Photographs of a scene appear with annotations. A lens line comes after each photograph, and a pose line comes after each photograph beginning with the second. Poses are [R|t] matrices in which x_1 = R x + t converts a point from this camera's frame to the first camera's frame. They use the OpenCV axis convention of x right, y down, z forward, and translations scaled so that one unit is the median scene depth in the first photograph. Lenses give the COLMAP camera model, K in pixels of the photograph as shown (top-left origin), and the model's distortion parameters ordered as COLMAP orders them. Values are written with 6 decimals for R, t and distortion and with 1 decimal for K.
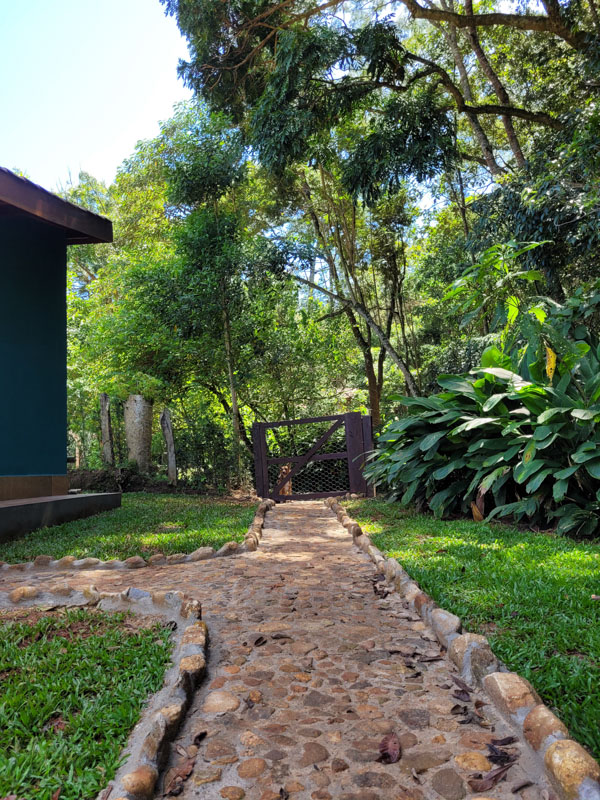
lens RADIAL K [[601.9, 0, 299.3], [0, 601.9, 420.2], [0, 0, 1]] dist [0.028574, -0.001518]
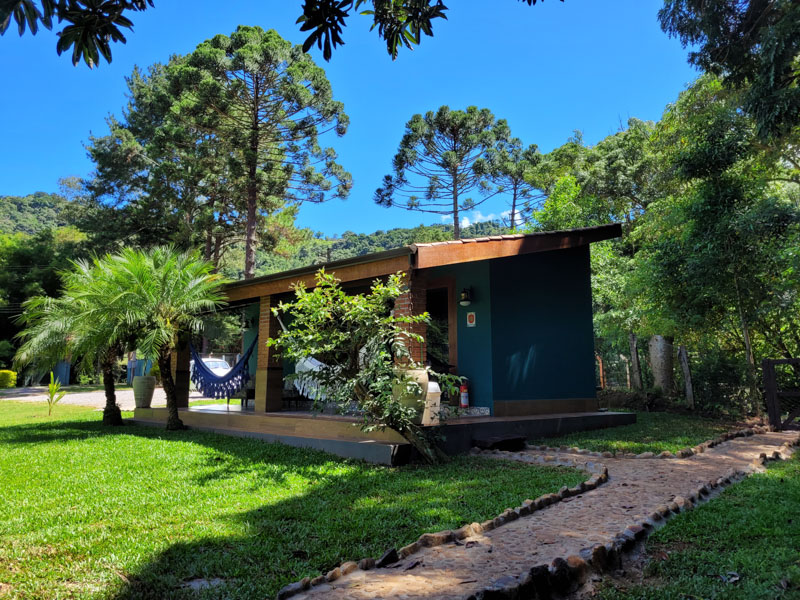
lens RADIAL K [[606.5, 0, 379.4], [0, 606.5, 300.0], [0, 0, 1]] dist [0.033915, -0.007482]
pose [[0.711184, -0.057520, -0.700649, 0.228769], [0.029347, 0.998207, -0.052159, -0.068431], [0.702393, 0.016533, 0.711597, -0.347789]]
